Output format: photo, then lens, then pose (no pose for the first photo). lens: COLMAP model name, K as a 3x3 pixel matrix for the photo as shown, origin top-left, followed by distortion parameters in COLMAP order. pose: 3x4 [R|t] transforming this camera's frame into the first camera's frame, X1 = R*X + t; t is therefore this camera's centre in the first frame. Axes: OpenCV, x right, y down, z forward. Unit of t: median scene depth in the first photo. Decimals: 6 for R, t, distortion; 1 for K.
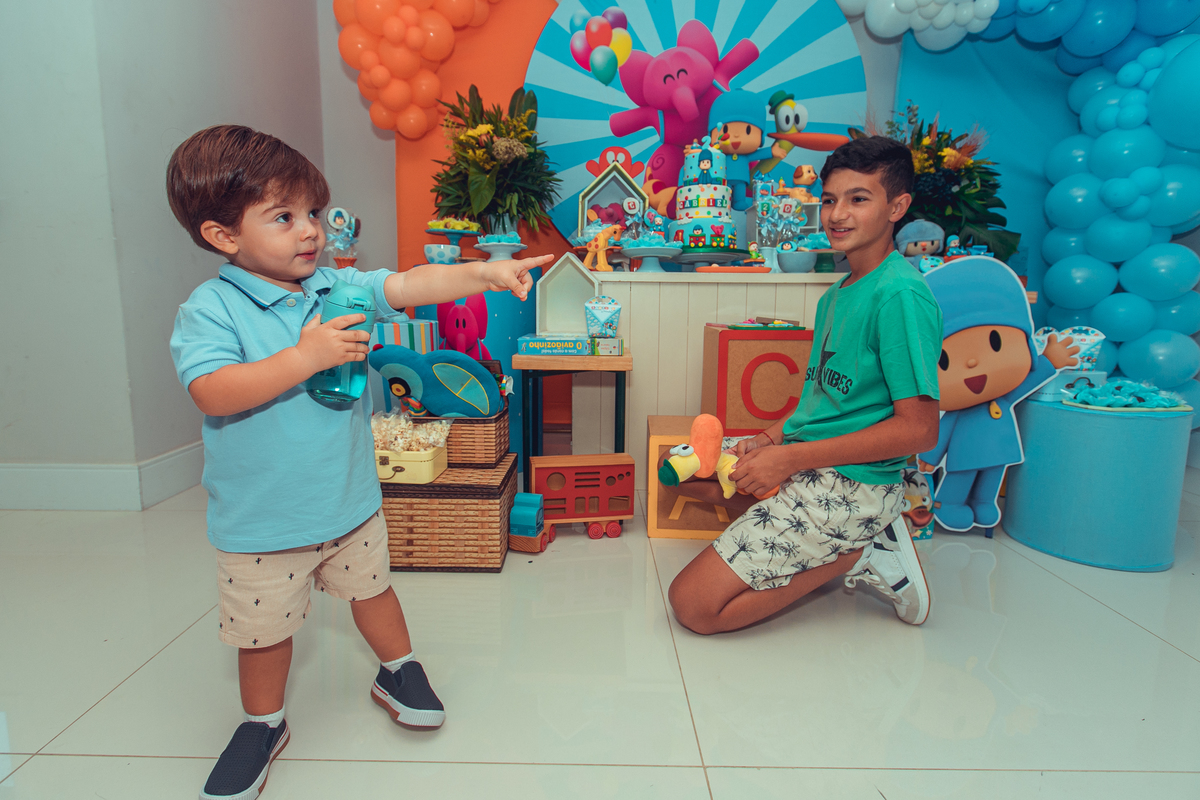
lens RADIAL K [[583.6, 0, 585.8], [0, 583.6, 367.6], [0, 0, 1]] dist [0.001233, 0.000755]
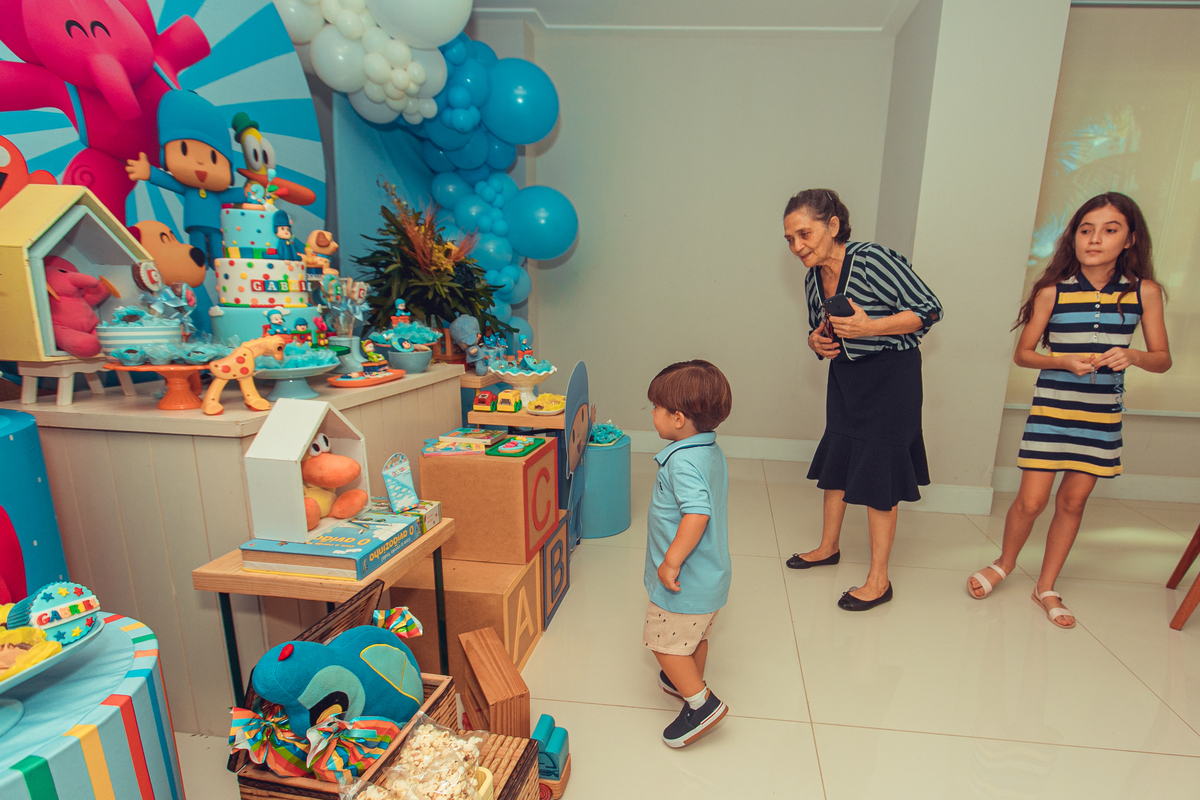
lens RADIAL K [[599.4, 0, 678.0], [0, 599.4, 433.7], [0, 0, 1]] dist [0.002377, -0.002519]
pose [[0.070160, -0.229861, 0.970691, -0.530390], [0.083363, 0.971036, 0.223917, -0.227028], [-0.994046, 0.065209, 0.087290, 0.459509]]
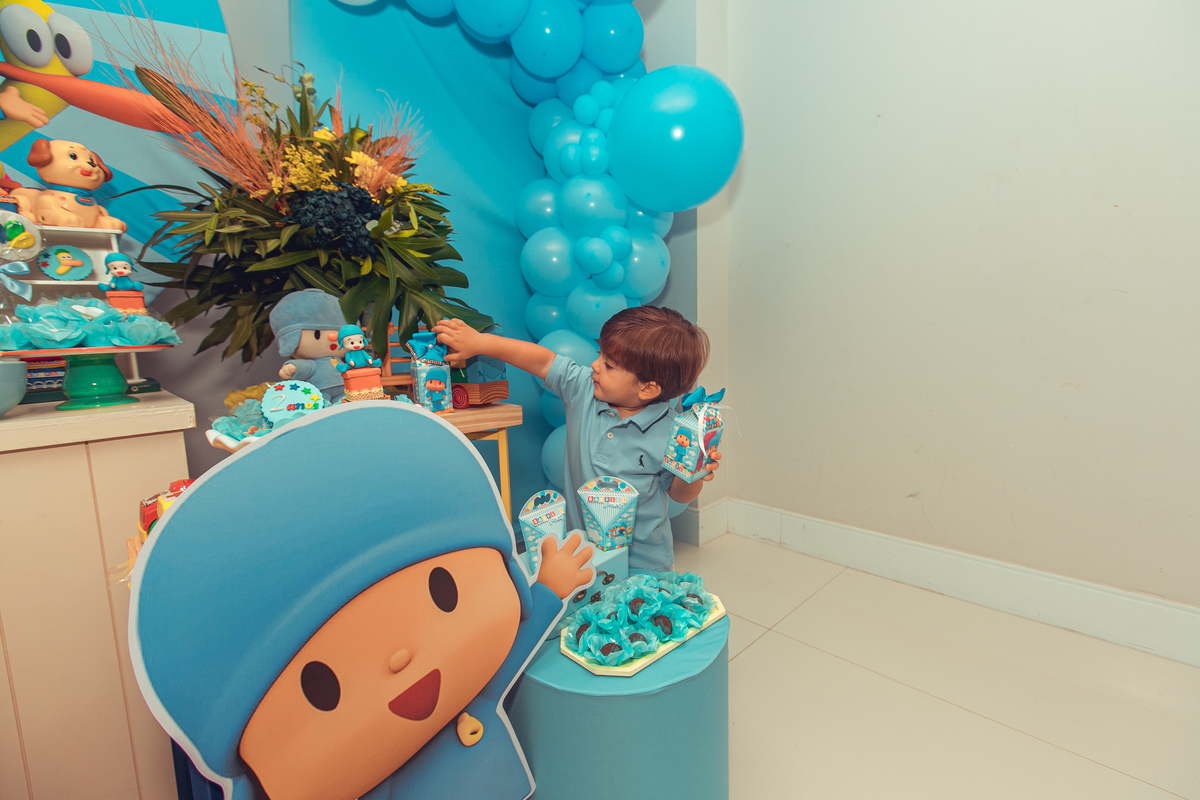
lens RADIAL K [[539.0, 0, 603.0], [0, 539.0, 398.2], [0, 0, 1]] dist [0.005542, 0.001170]
pose [[0.713082, -0.113106, 0.691896, 0.383583], [0.114054, 0.992469, 0.044695, -0.134544], [-0.691741, 0.047042, 0.720612, 0.460260]]
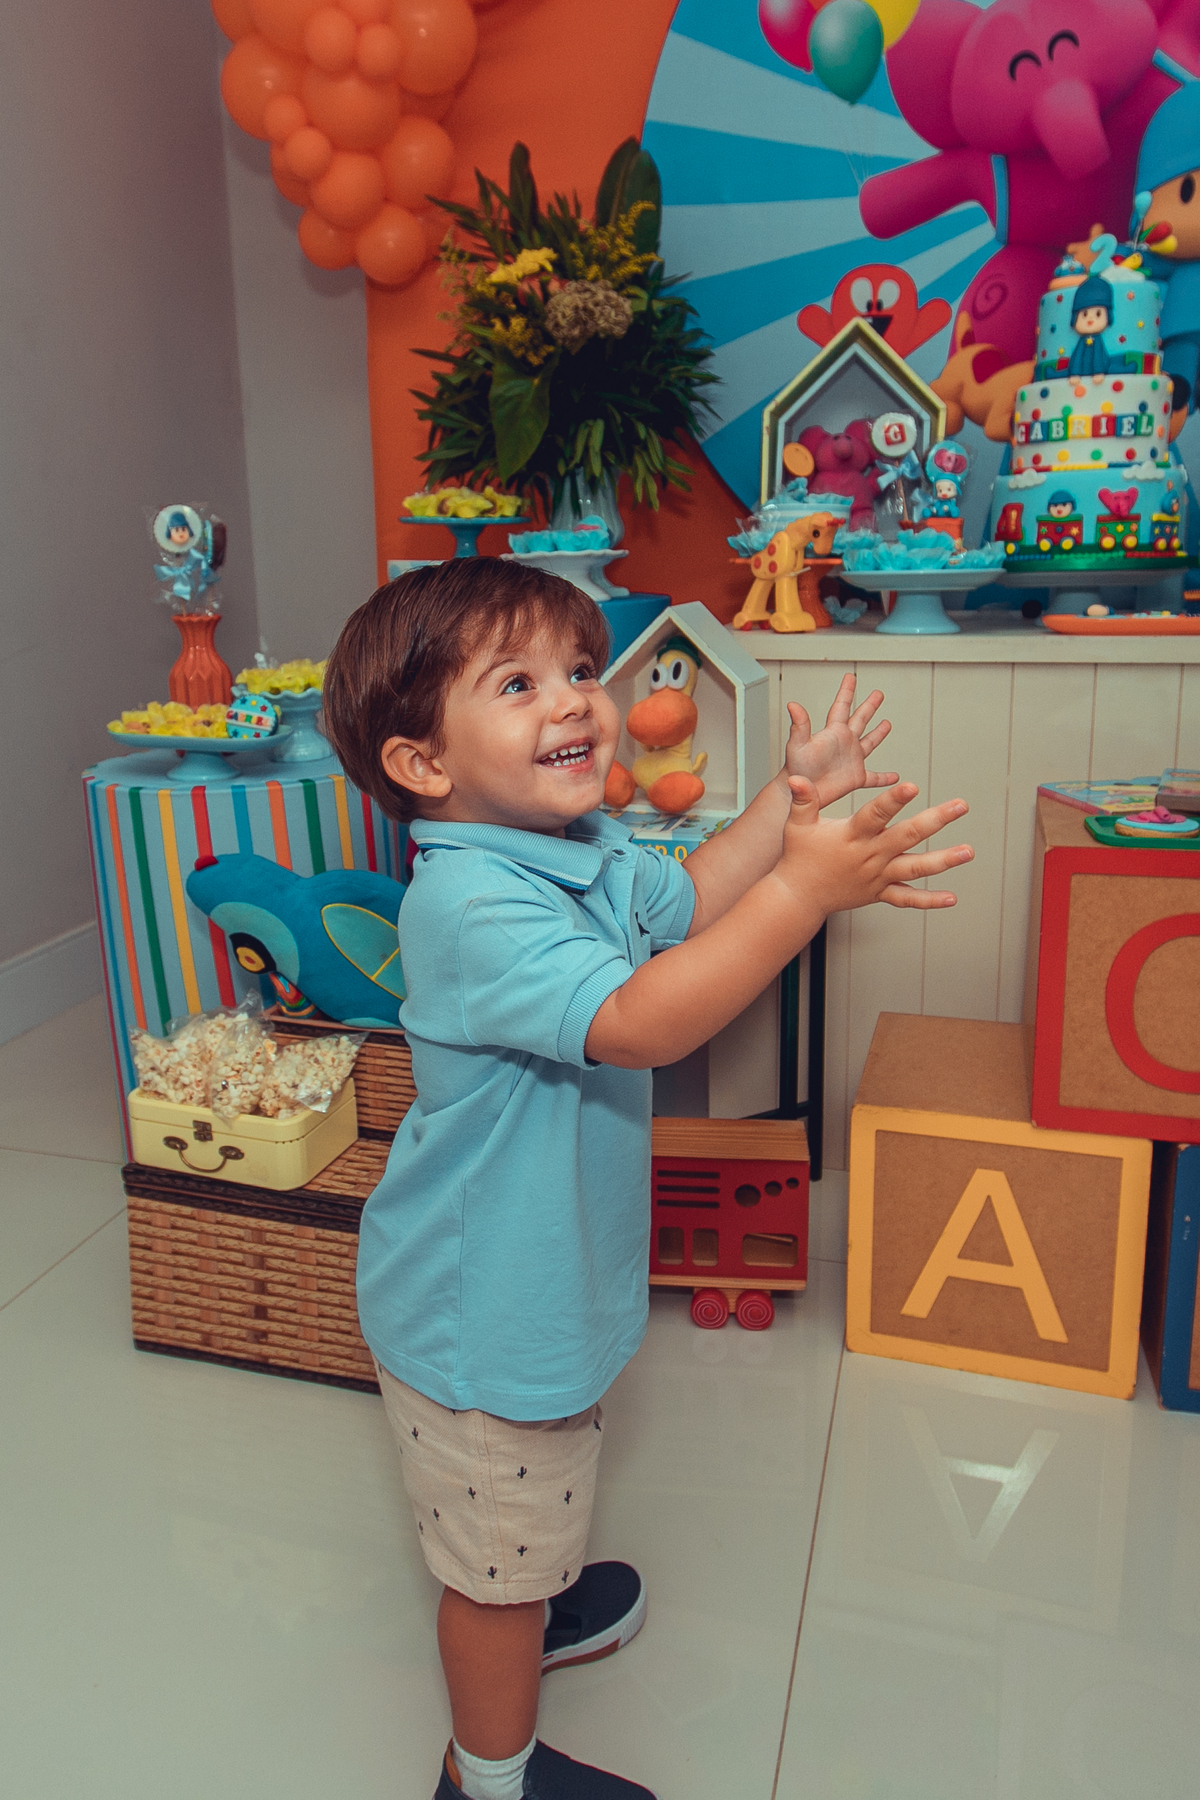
lens RADIAL K [[1323.7, 0, 553.7], [0, 1323.7, 818.5], [0, 0, 1]] dist [-0.023284, 0.031731]
pose [[0.957319, 0.028686, -0.287606, 0.127279], [-0.001107, 0.995419, 0.095602, -0.114323], [0.289031, -0.091203, 0.952966, 0.088224]]
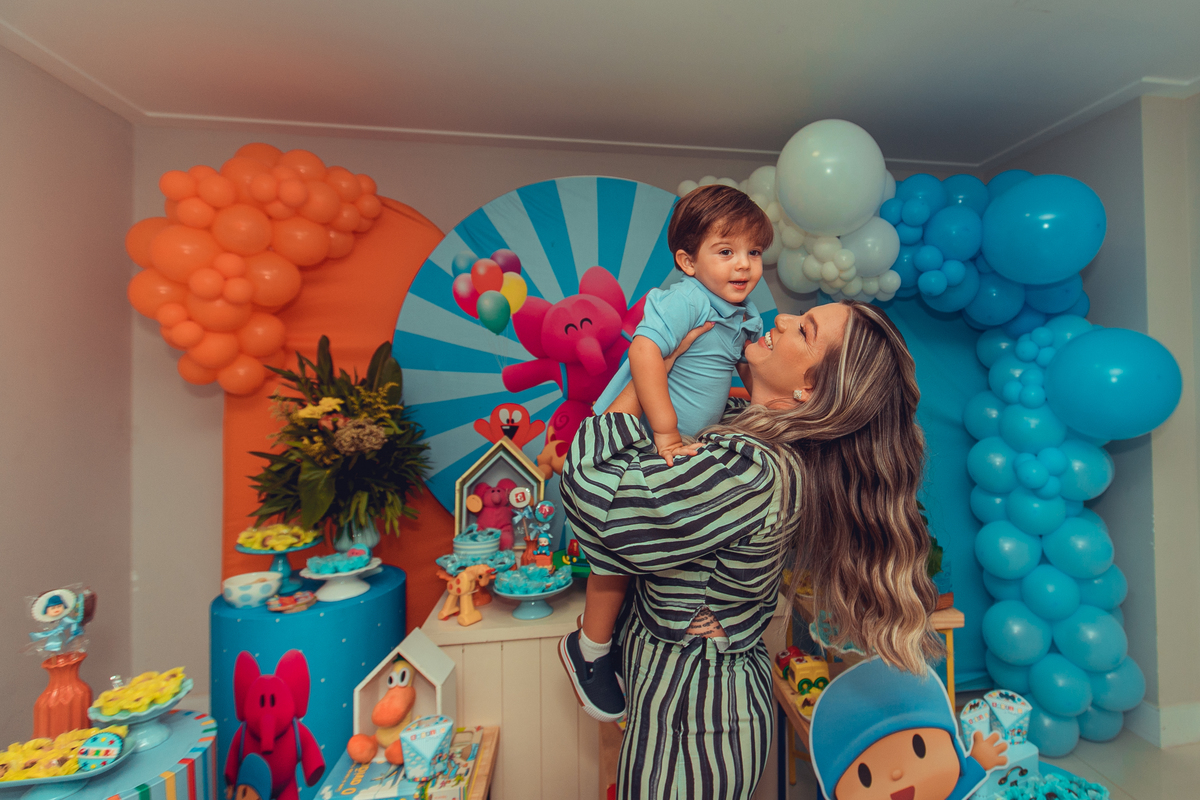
lens RADIAL K [[616.3, 0, 689.4], [0, 616.3, 370.4], [0, 0, 1]] dist [0.002742, -0.001748]
pose [[0.979201, -0.015560, 0.202296, 0.146426], [0.042766, 0.990483, -0.130820, -0.348500], [-0.198335, 0.136751, 0.970547, 0.089881]]
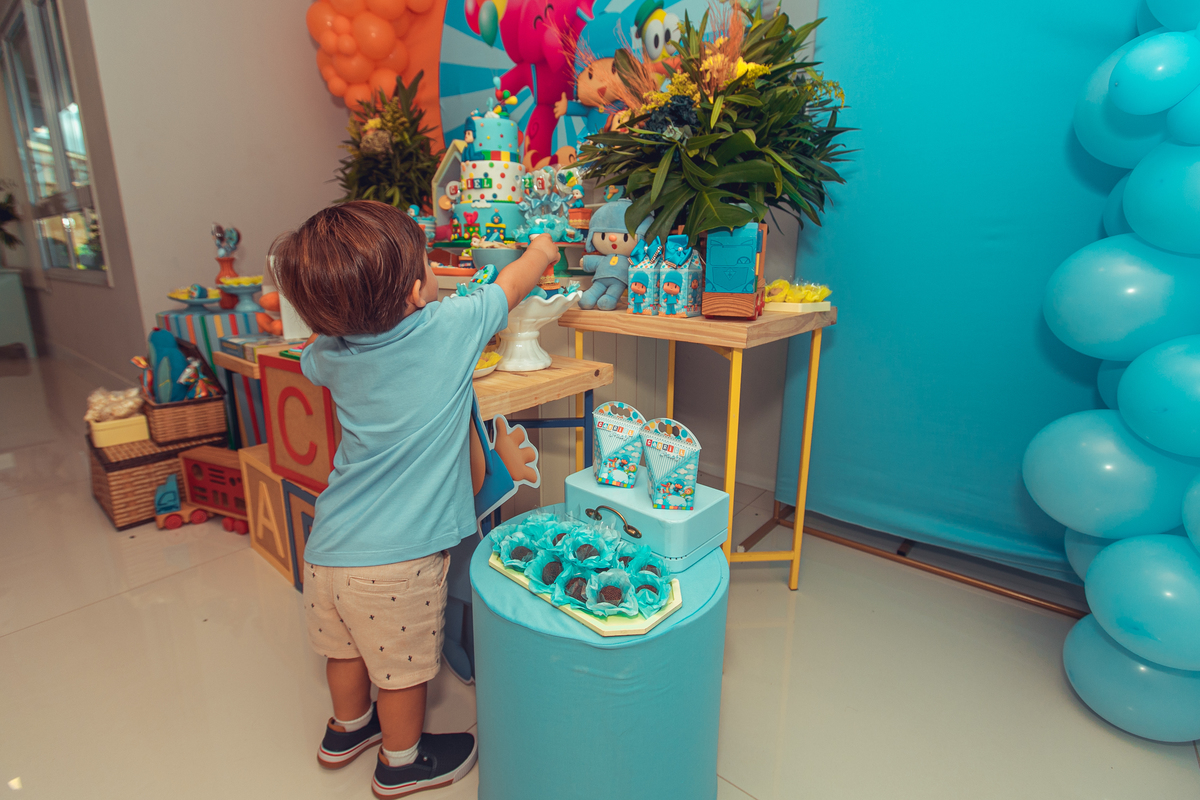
lens RADIAL K [[583.6, 0, 575.5], [0, 583.6, 368.4], [0, 0, 1]] dist [0.001233, 0.000755]
pose [[0.767140, 0.119972, -0.630161, 0.859806], [-0.071345, 0.992218, 0.102047, -0.118244], [0.637499, -0.033325, 0.769730, 0.448392]]
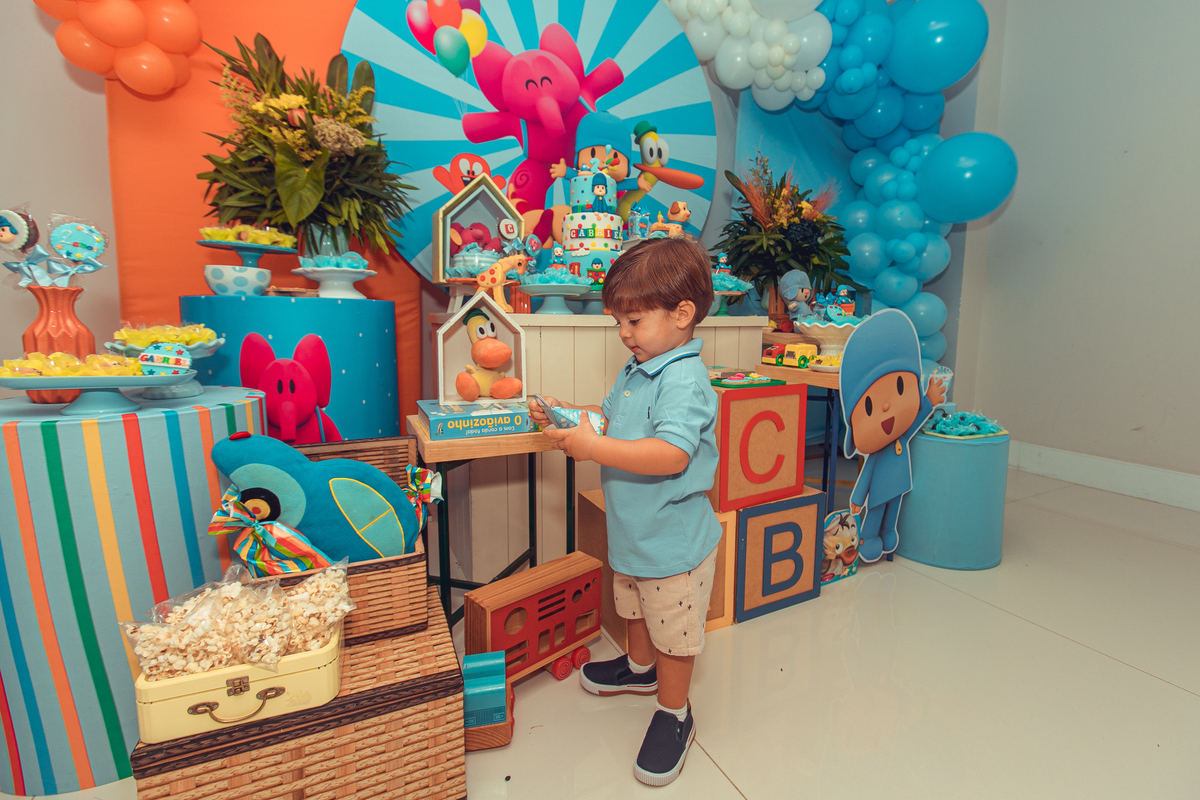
lens RADIAL K [[556.6, 0, 633.9], [0, 556.6, 374.8], [0, 0, 1]] dist [0.002219, -0.001875]
pose [[0.869886, -0.047386, 0.490971, -0.173847], [0.050912, 0.998684, 0.006184, -0.070513], [-0.490618, 0.019617, 0.871154, 0.243837]]
